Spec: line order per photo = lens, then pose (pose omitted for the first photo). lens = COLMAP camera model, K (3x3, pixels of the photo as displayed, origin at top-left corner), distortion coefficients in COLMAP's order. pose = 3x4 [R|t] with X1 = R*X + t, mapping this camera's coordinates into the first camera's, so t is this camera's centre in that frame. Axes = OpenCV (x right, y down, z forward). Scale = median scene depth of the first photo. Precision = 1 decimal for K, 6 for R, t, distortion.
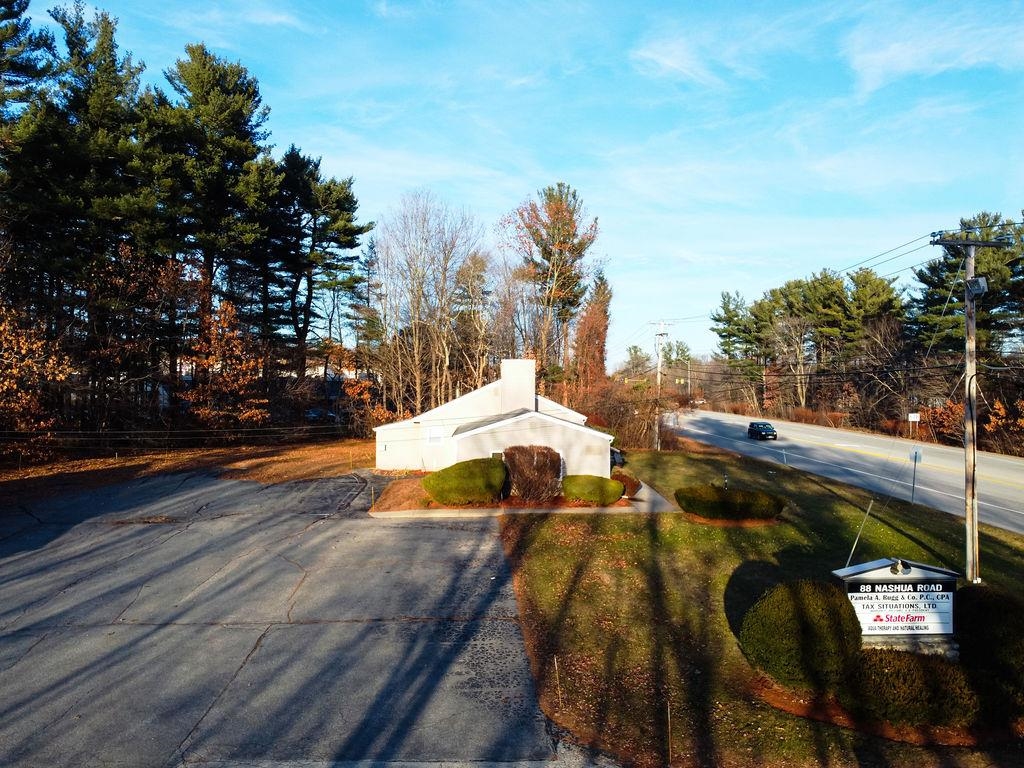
lens RADIAL K [[787.1, 0, 512.0], [0, 787.1, 384.0], [0, 0, 1]] dist [0.008476, 0.005272]
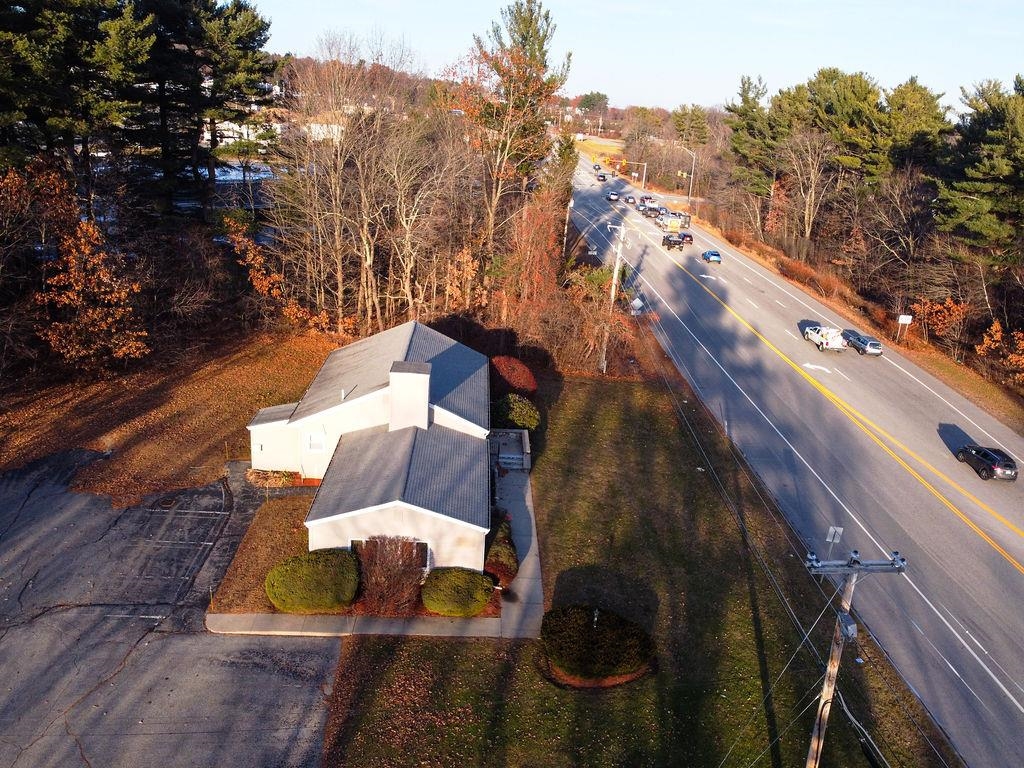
lens RADIAL K [[853.5, 0, 512.0], [0, 853.5, 384.0], [0, 0, 1]] dist [-0.002525, -0.001945]
pose [[0.998152, 0.059080, 0.014194, 0.068598], [-0.060502, 0.944849, 0.321870, -0.210489], [0.005605, -0.322134, 0.946677, 0.074864]]
